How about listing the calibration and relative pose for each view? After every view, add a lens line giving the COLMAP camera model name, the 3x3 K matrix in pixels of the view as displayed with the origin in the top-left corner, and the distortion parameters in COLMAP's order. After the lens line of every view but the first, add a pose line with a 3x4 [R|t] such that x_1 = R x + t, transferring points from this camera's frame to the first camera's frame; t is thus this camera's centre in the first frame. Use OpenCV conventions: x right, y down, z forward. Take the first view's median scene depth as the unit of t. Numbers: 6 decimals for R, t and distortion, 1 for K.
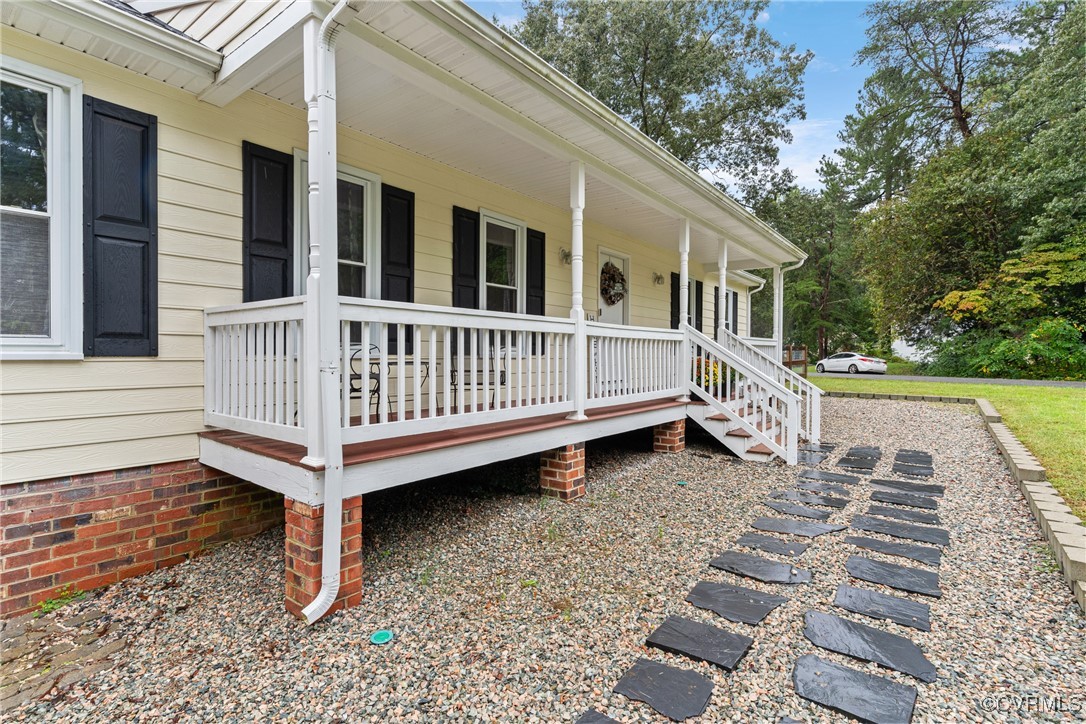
lens RADIAL K [[523.6, 0, 522.7], [0, 523.6, 352.8], [0, 0, 1]] dist [0.000936, 0.000055]
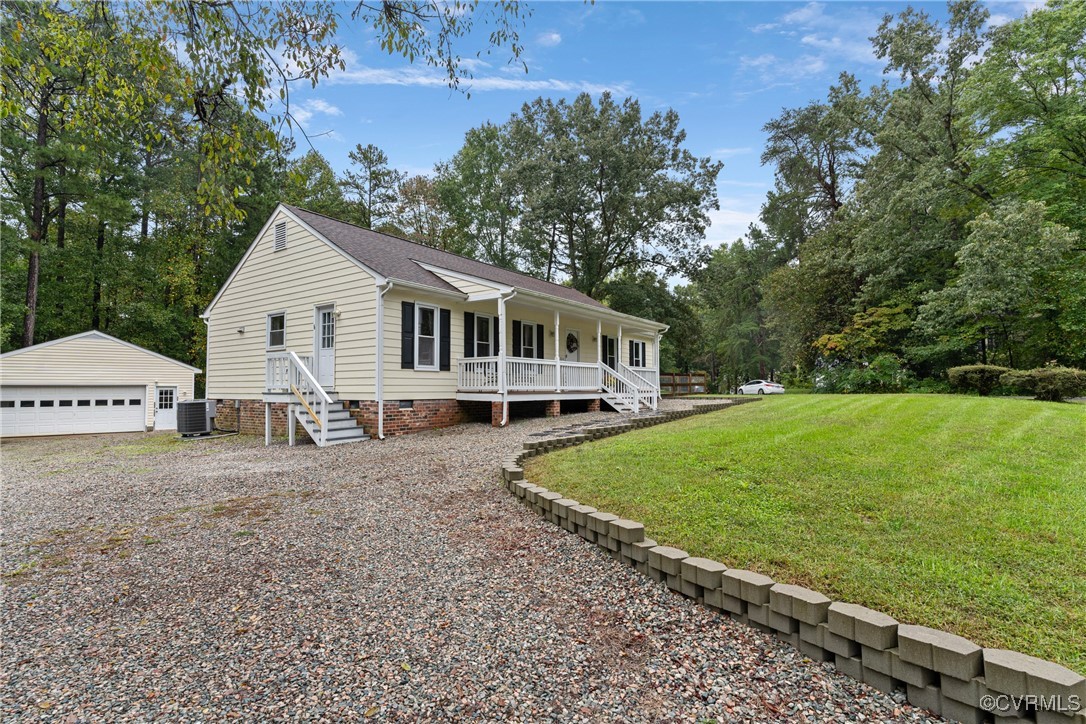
lens RADIAL K [[523.6, 0, 528.8], [0, 523.6, 368.4], [0, 0, 1]] dist [0.000936, 0.000055]
pose [[0.998470, -0.007620, 0.054764, -0.044749], [0.009684, 0.999249, -0.037522, 0.018921], [-0.054437, 0.037995, 0.997794, -0.400284]]
